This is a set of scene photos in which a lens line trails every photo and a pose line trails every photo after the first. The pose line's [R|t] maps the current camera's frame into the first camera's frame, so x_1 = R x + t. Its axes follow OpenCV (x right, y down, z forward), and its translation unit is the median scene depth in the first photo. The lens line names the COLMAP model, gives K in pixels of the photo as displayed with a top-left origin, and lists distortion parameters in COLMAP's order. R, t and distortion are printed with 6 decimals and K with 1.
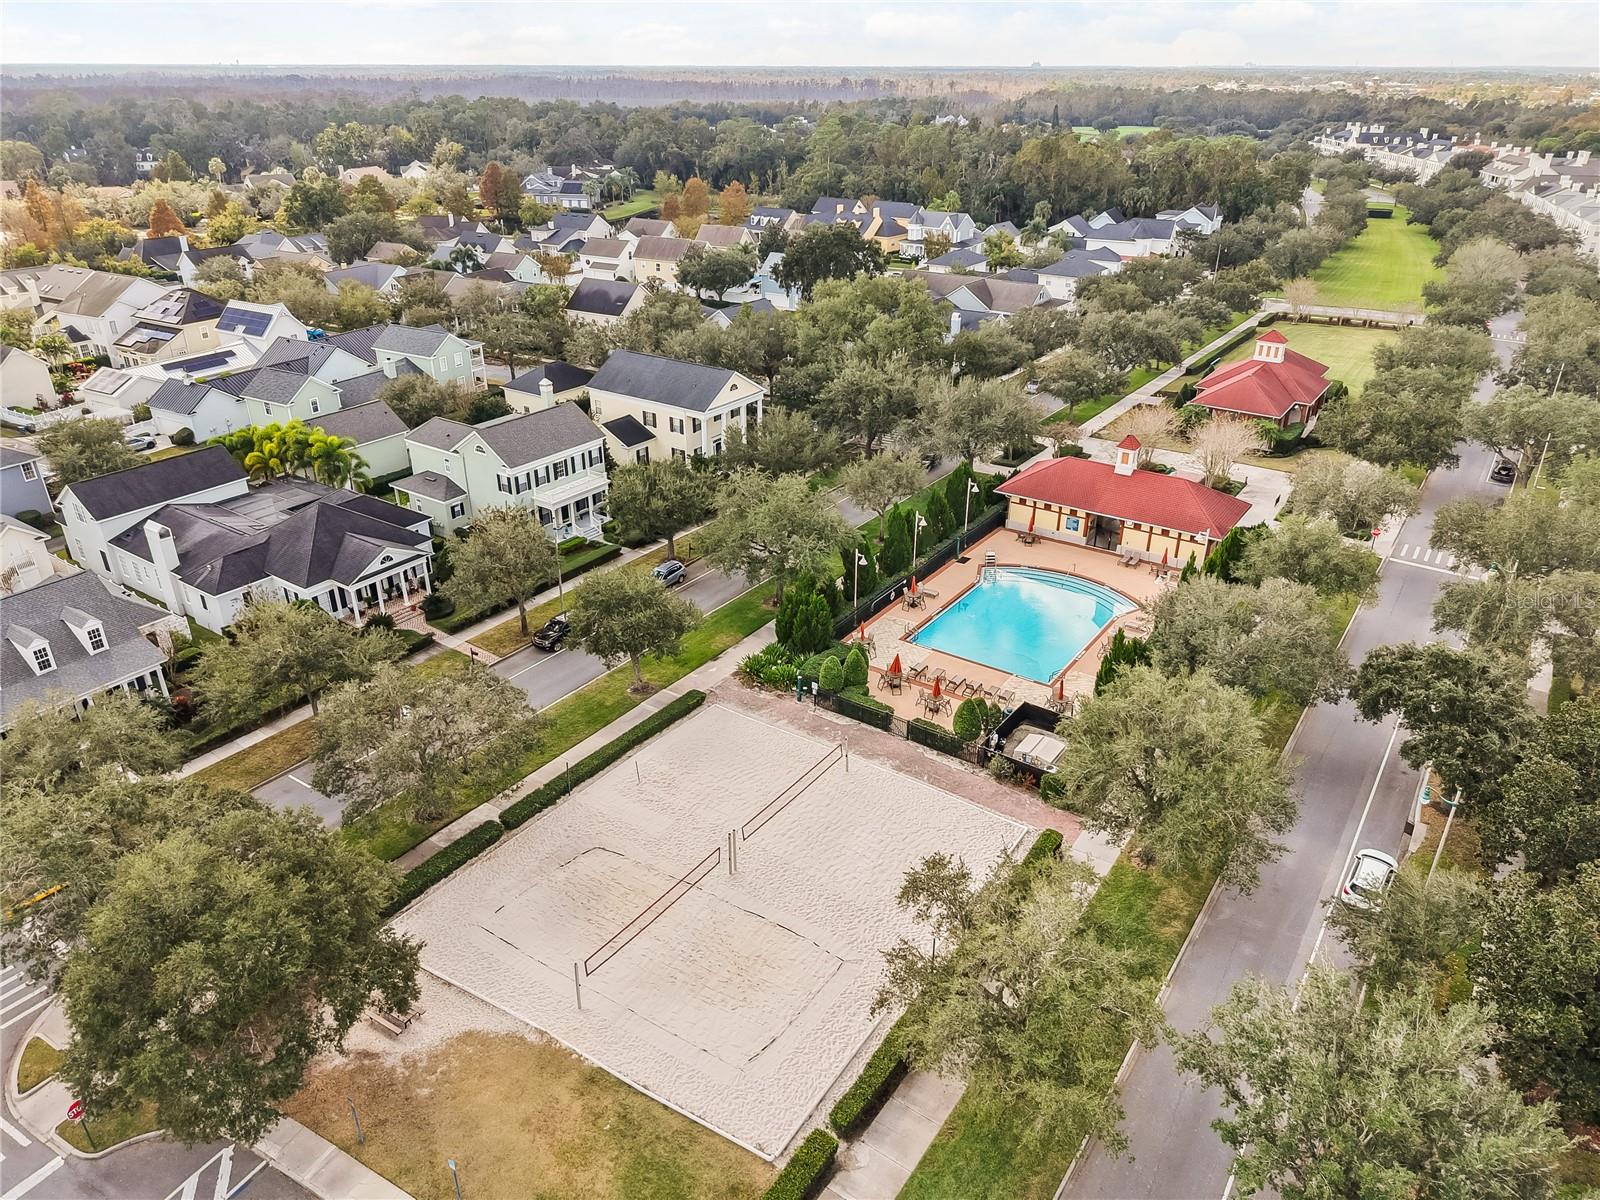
lens RADIAL K [[1068.6, 0, 798.5], [0, 1068.6, 618.4], [0, 0, 1]] dist [0.132668, -0.267315]
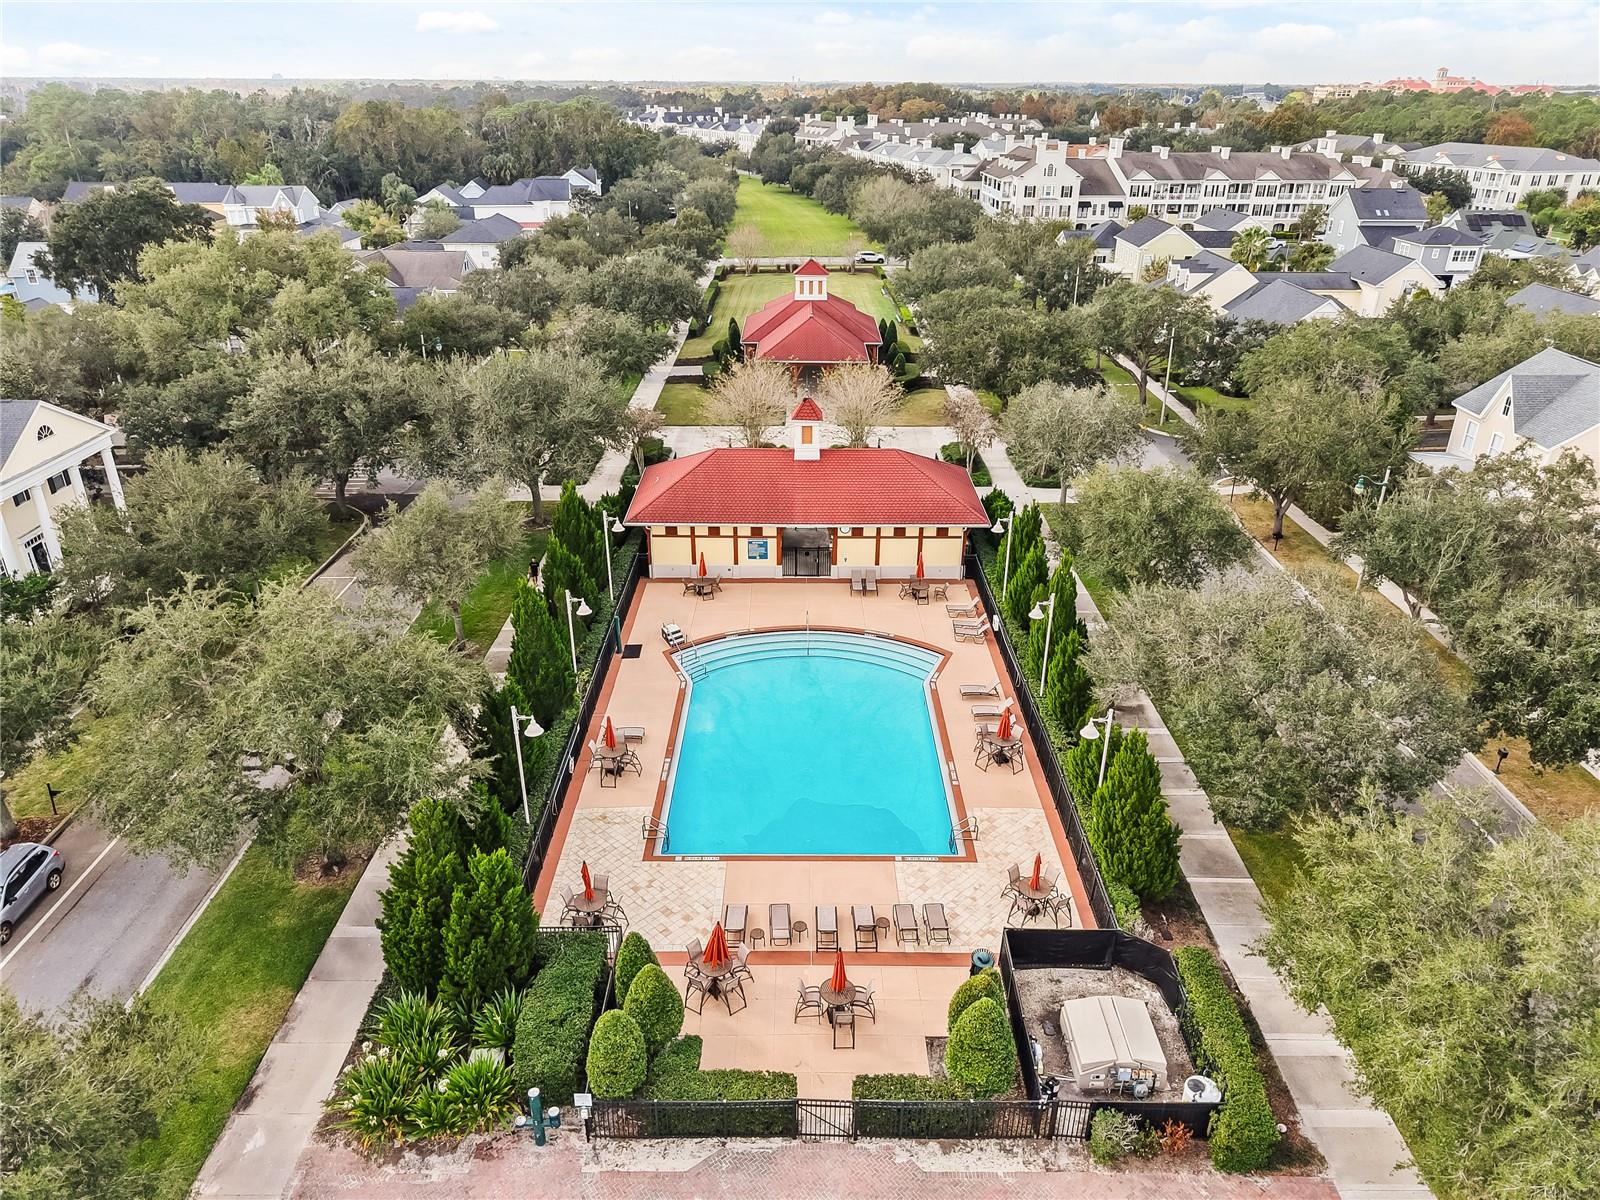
lens RADIAL K [[1079.4, 0, 800.0], [0, 1079.4, 600.0], [0, 0, 1]] dist [0.064917, -0.063111]
pose [[0.824322, -0.245138, 0.510295, -0.058501], [0.258749, 0.964871, 0.045531, -0.082797], [-0.503530, 0.094506, 0.858794, 0.451383]]
